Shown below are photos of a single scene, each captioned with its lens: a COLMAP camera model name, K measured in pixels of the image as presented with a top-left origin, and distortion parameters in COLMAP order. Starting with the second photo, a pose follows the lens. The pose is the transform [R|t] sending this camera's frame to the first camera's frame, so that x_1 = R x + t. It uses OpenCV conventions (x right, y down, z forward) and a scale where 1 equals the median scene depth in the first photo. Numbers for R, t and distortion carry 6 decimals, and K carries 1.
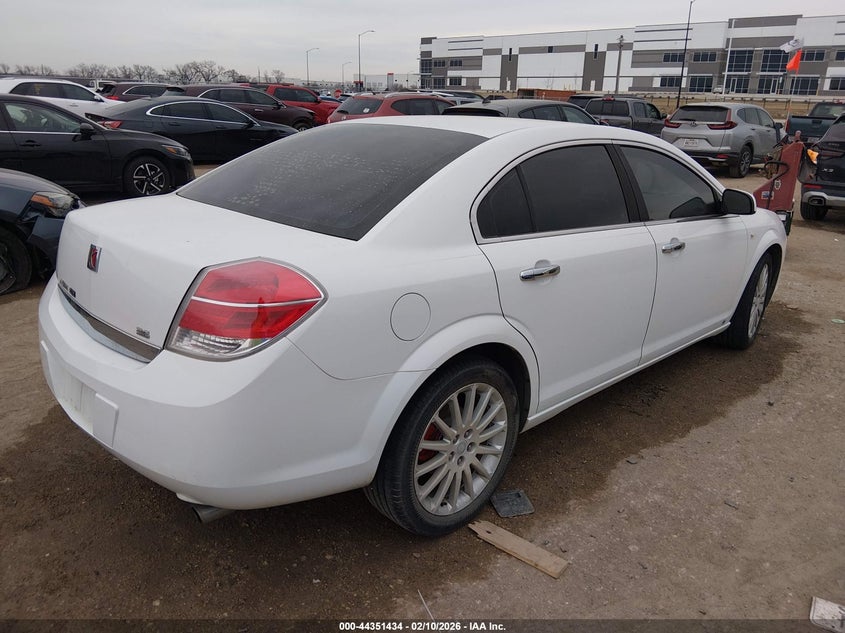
lens RADIAL K [[658.1, 0, 422.5], [0, 658.1, 316.5], [0, 0, 1]] dist [-0.009242, -0.008820]
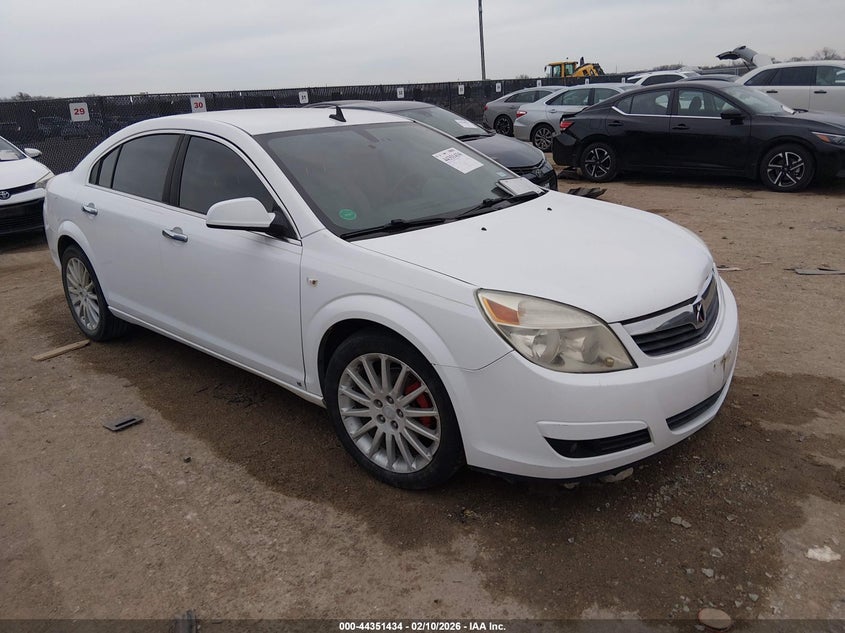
lens RADIAL K [[658.1, 0, 422.5], [0, 658.1, 316.5], [0, 0, 1]] dist [-0.009242, -0.008820]
pose [[0.041404, 0.289108, -0.956401, 0.971409], [-0.264496, 0.926244, 0.268542, -0.250431], [0.963498, 0.241845, 0.114818, 0.875657]]
